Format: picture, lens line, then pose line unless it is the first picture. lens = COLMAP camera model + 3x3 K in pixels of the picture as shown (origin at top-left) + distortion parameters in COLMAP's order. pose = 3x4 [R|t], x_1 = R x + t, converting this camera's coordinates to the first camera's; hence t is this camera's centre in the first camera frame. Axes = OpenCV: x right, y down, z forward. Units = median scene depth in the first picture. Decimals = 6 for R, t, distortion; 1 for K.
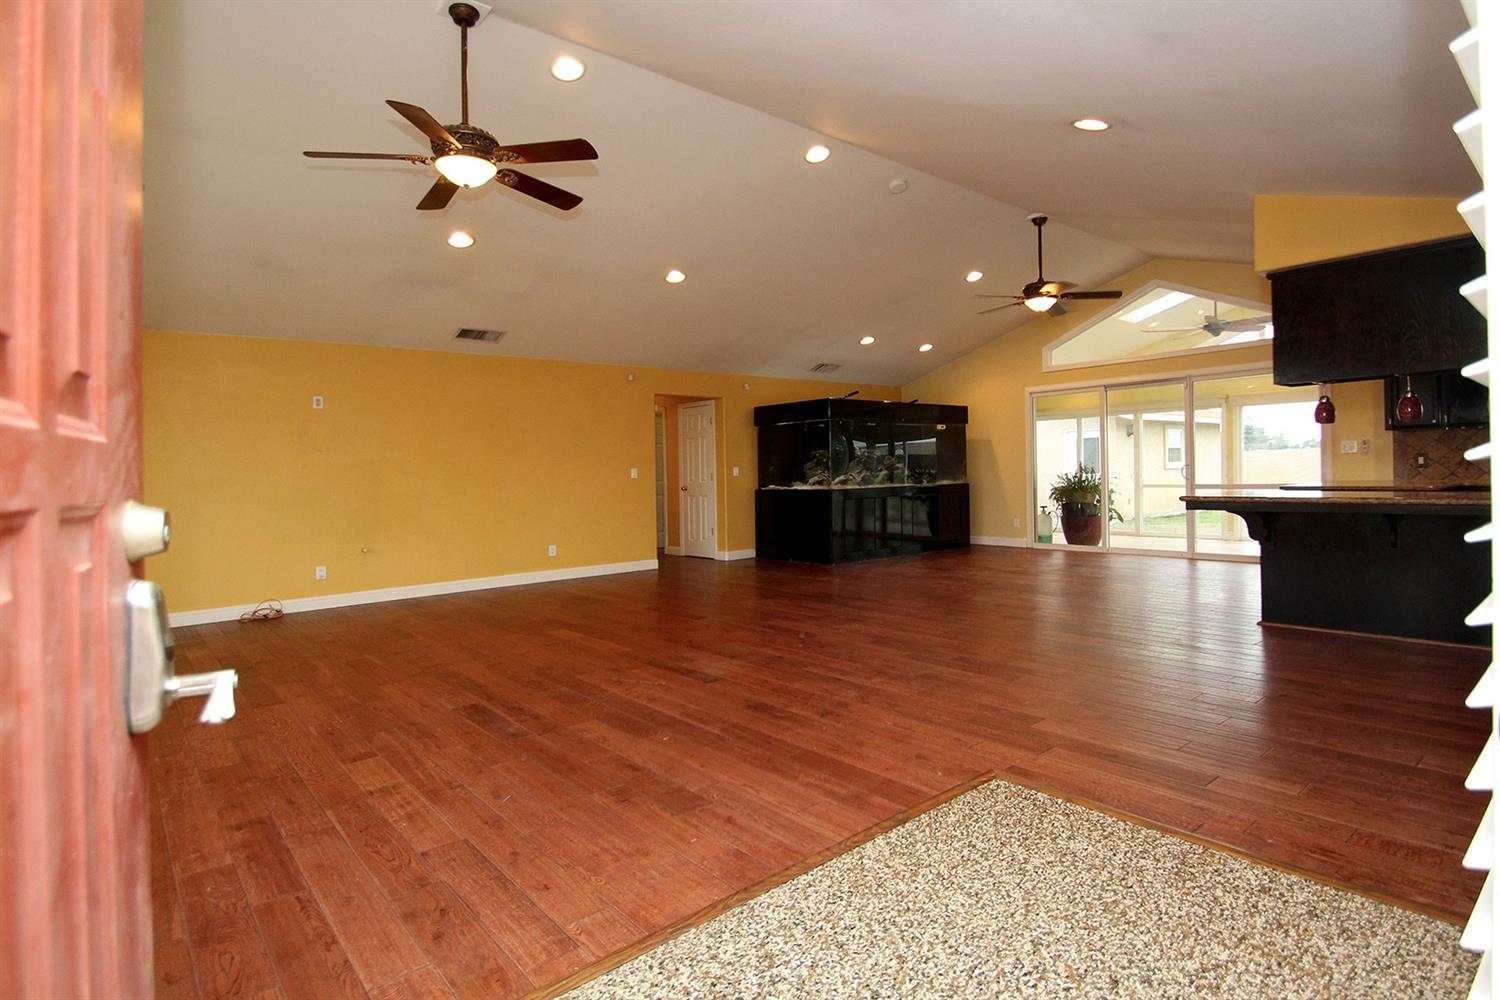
lens RADIAL K [[717.5, 0, 728.3], [0, 717.5, 448.5], [0, 0, 1]] dist [0.010203, -0.008275]
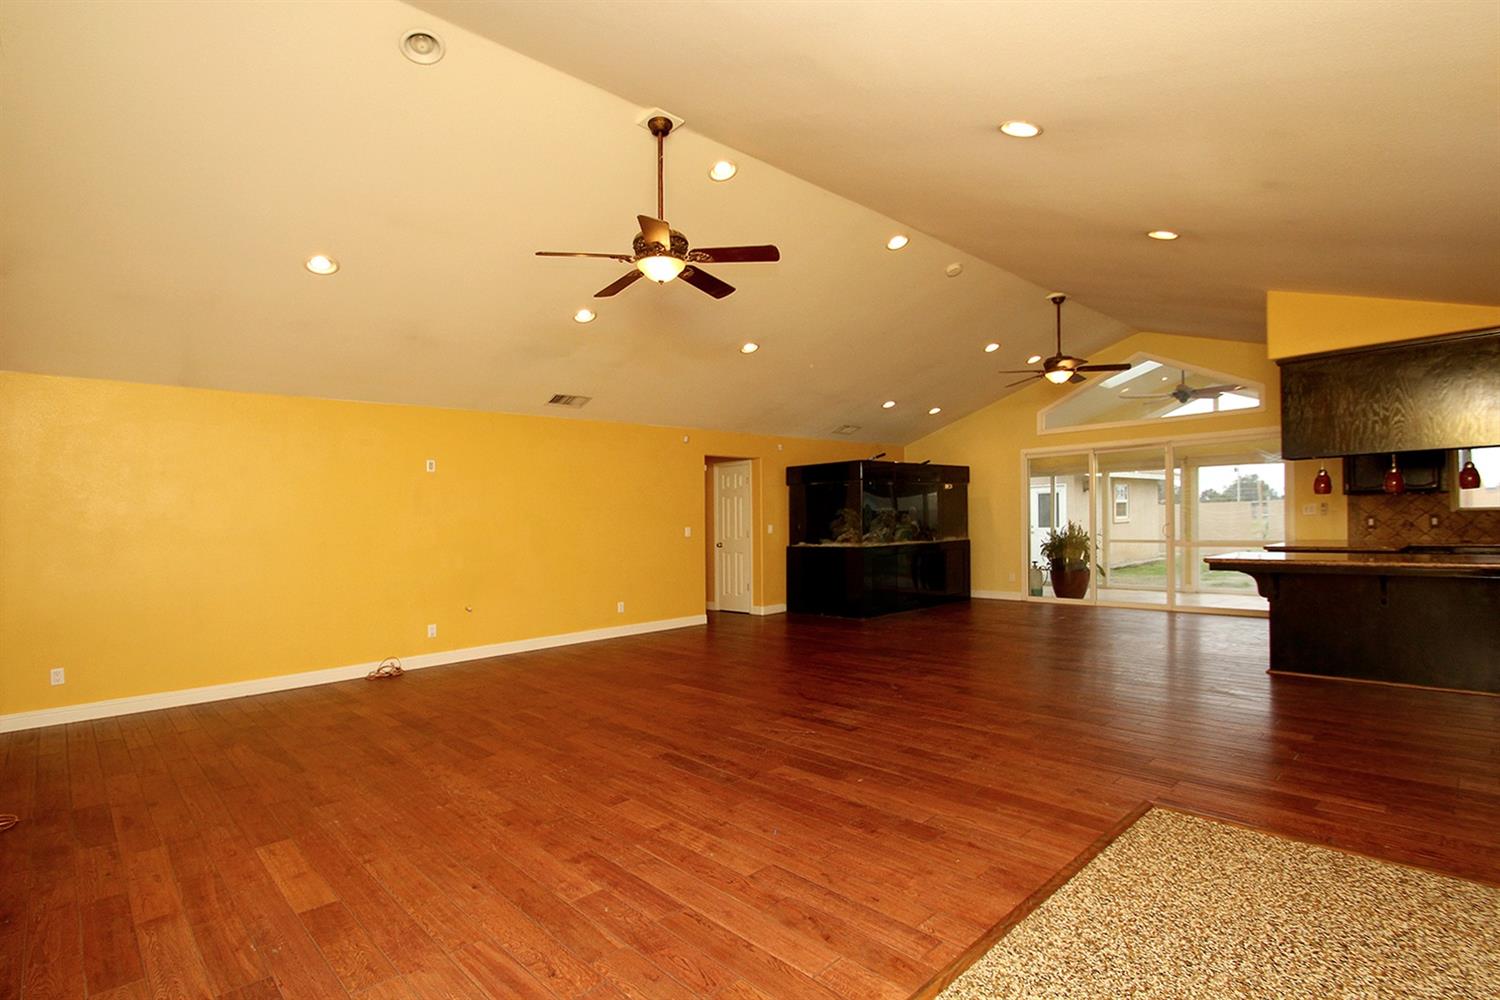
lens RADIAL K [[717.5, 0, 752.9], [0, 717.5, 494.2], [0, 0, 1]] dist [0.010203, -0.008275]
pose [[0.996587, 0.011422, 0.081749, -0.167846], [-0.010897, 0.999917, -0.006871, -0.018377], [-0.081821, 0.005957, 0.996629, -0.057818]]
